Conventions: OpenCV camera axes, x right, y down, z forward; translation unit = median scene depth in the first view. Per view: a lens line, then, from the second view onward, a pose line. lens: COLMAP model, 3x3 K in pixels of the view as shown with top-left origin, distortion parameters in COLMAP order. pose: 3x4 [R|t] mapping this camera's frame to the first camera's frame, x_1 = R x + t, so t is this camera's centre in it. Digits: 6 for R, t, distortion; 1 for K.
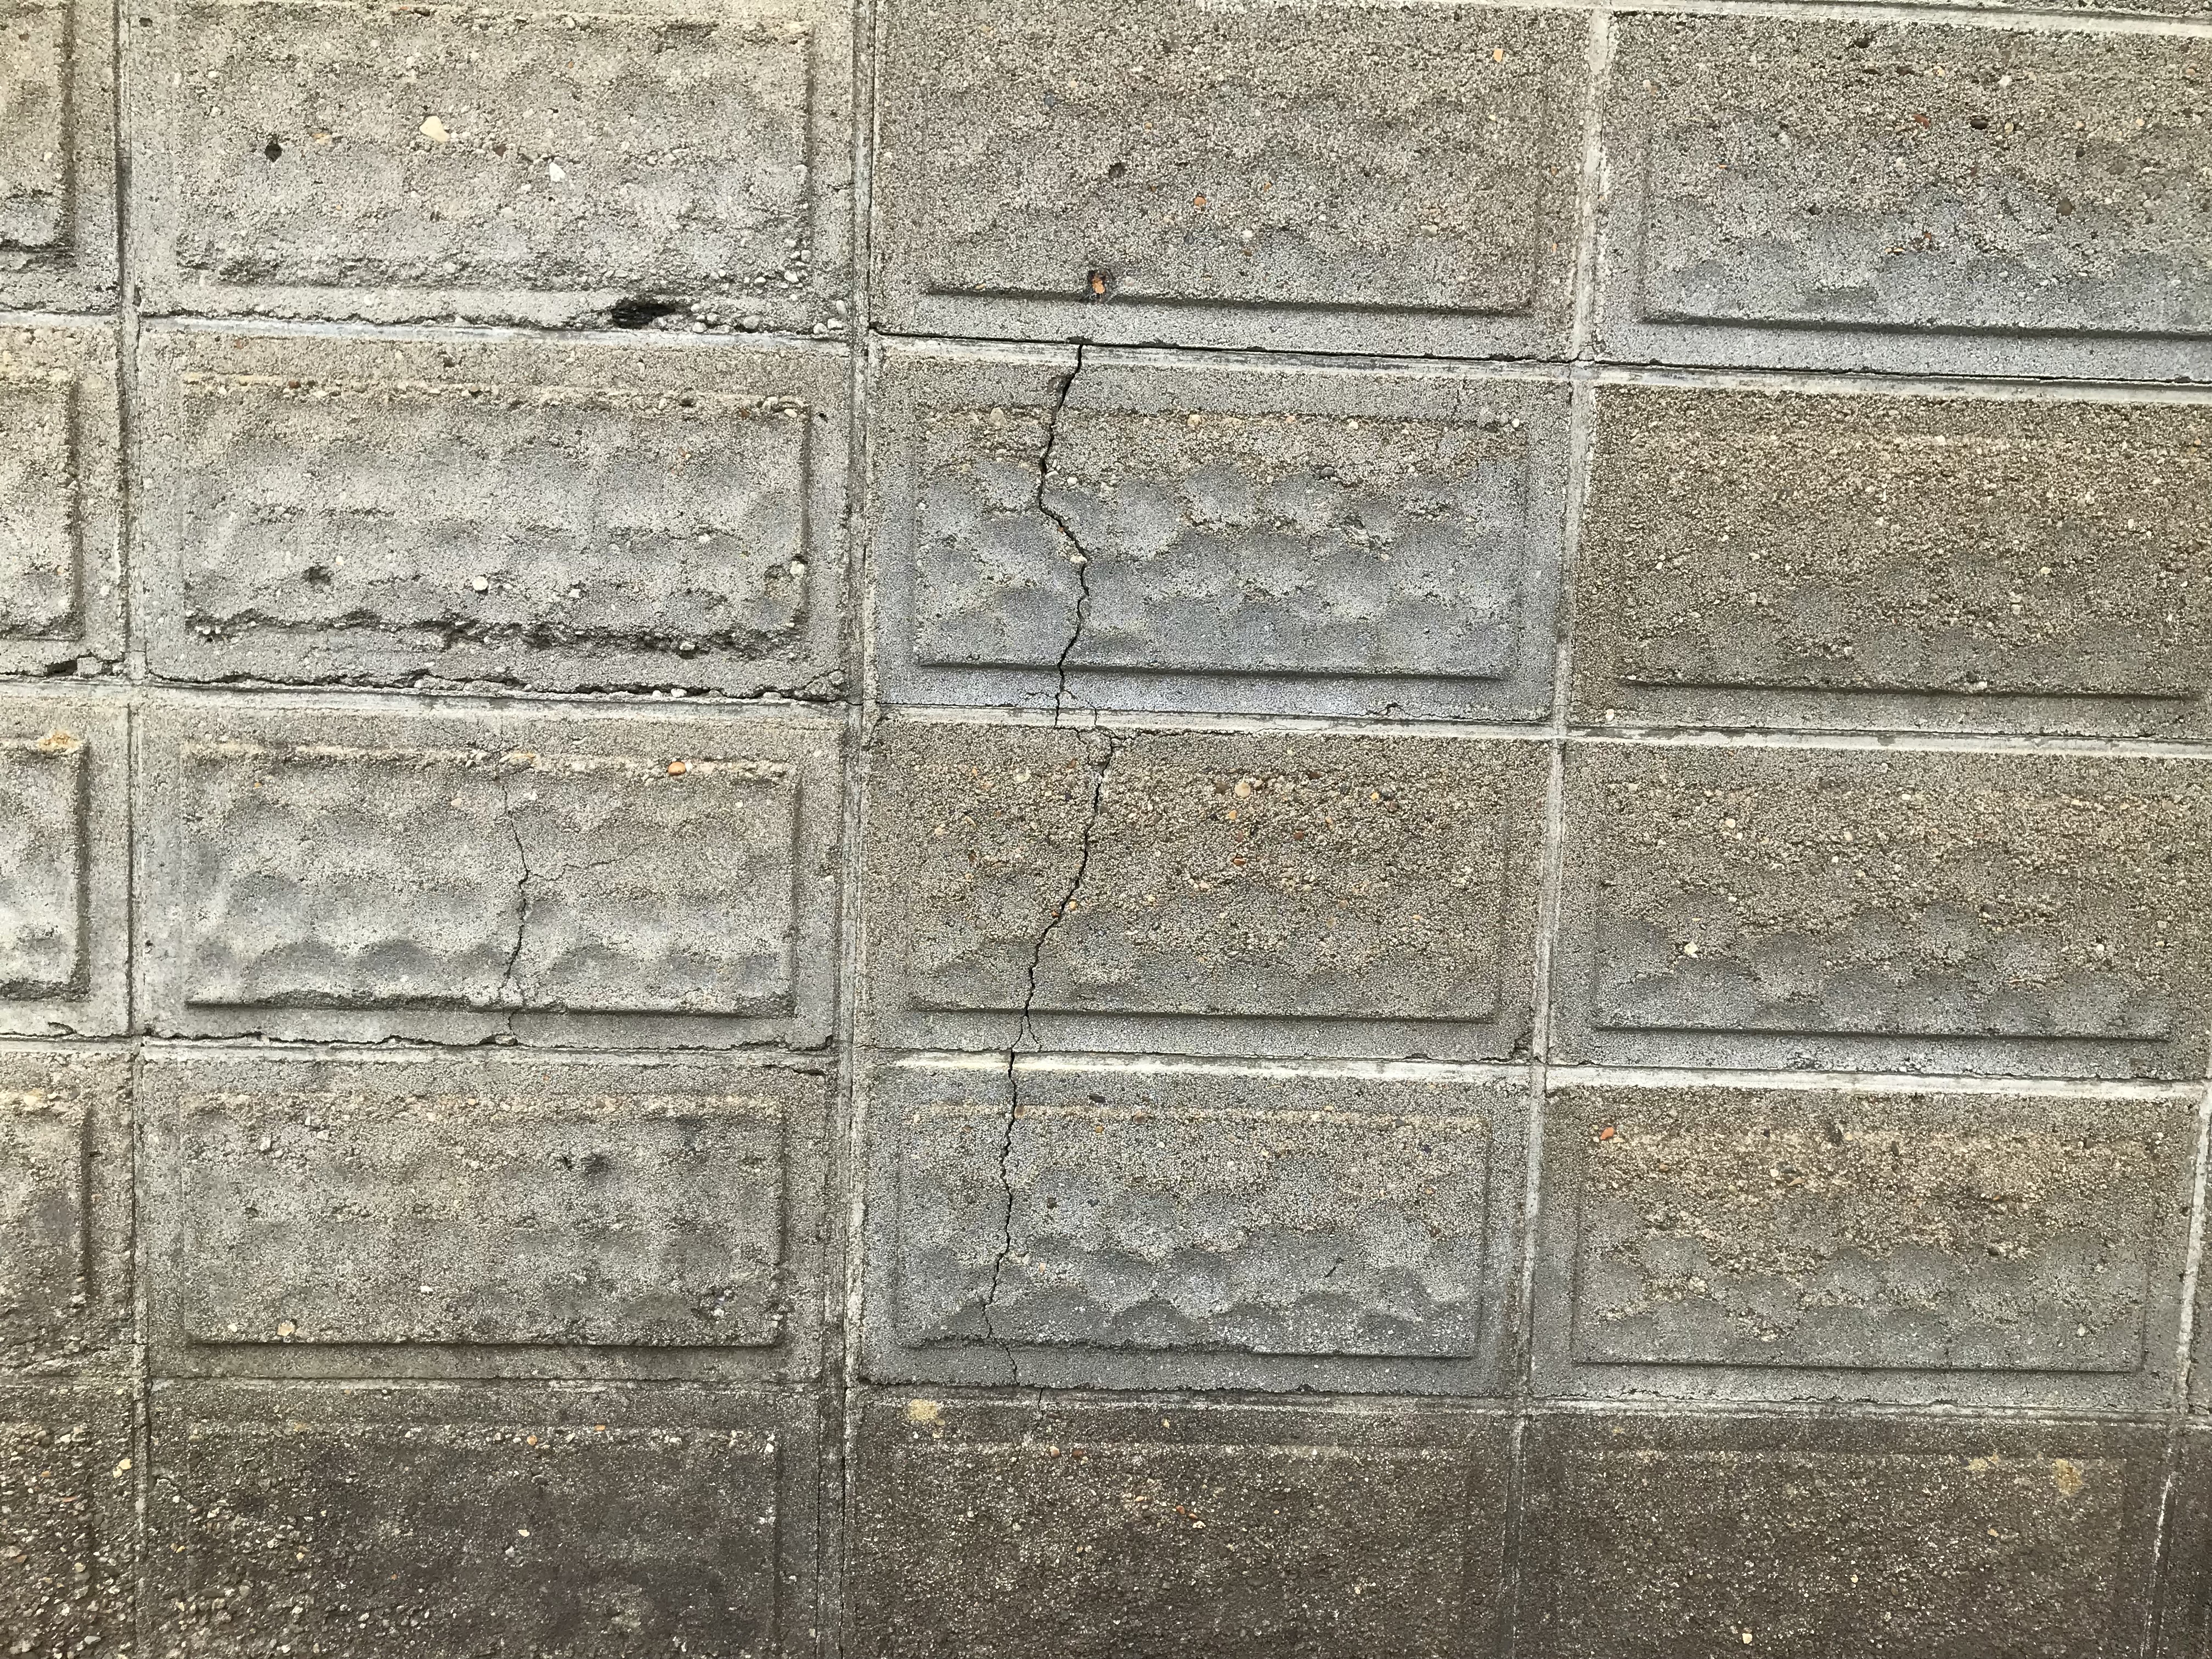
lens RADIAL K [[1828.9, 0, 1106.0], [0, 1828.9, 829.5], [0, 0, 1]] dist [0.032066, -0.011203]
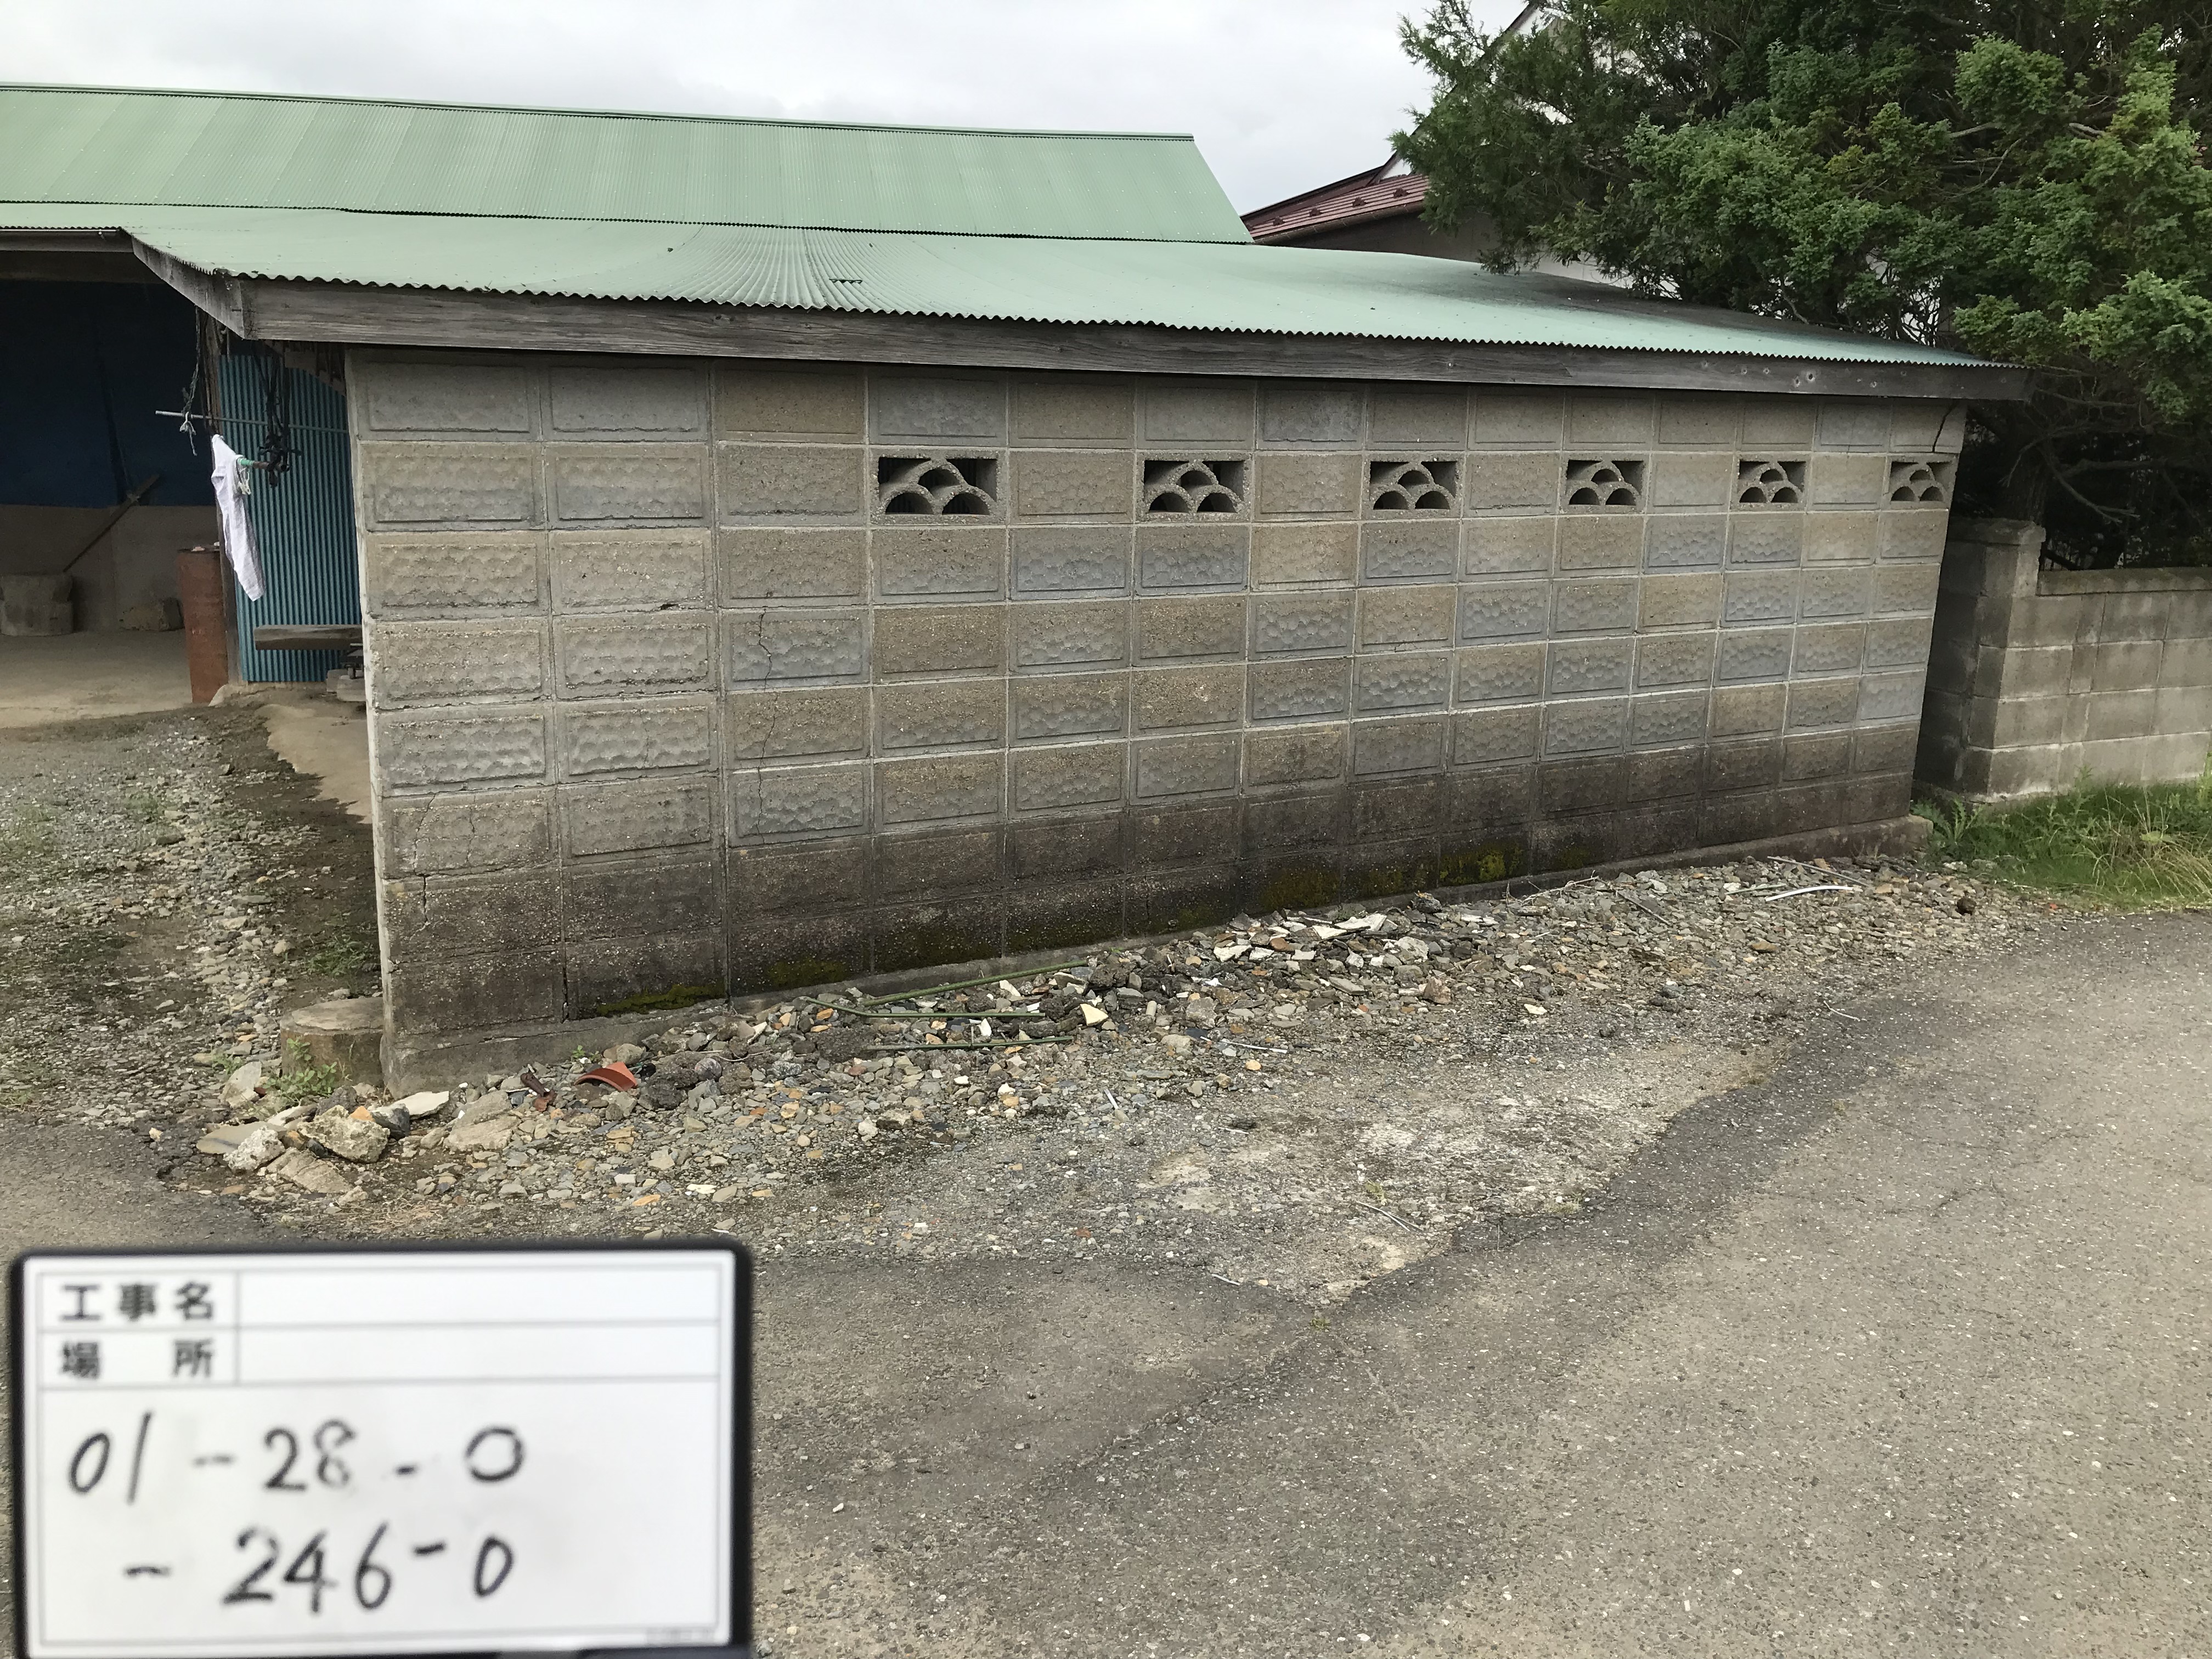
lens RADIAL K [[1828.9, 0, 1106.0], [0, 1828.9, 829.5], [0, 0, 1]] dist [0.032066, -0.011203]
pose [[0.880930, -0.117739, 0.458368, -1.367893], [0.061652, 0.988855, 0.135514, -0.278222], [-0.469214, -0.091119, 0.878371, -3.304177]]
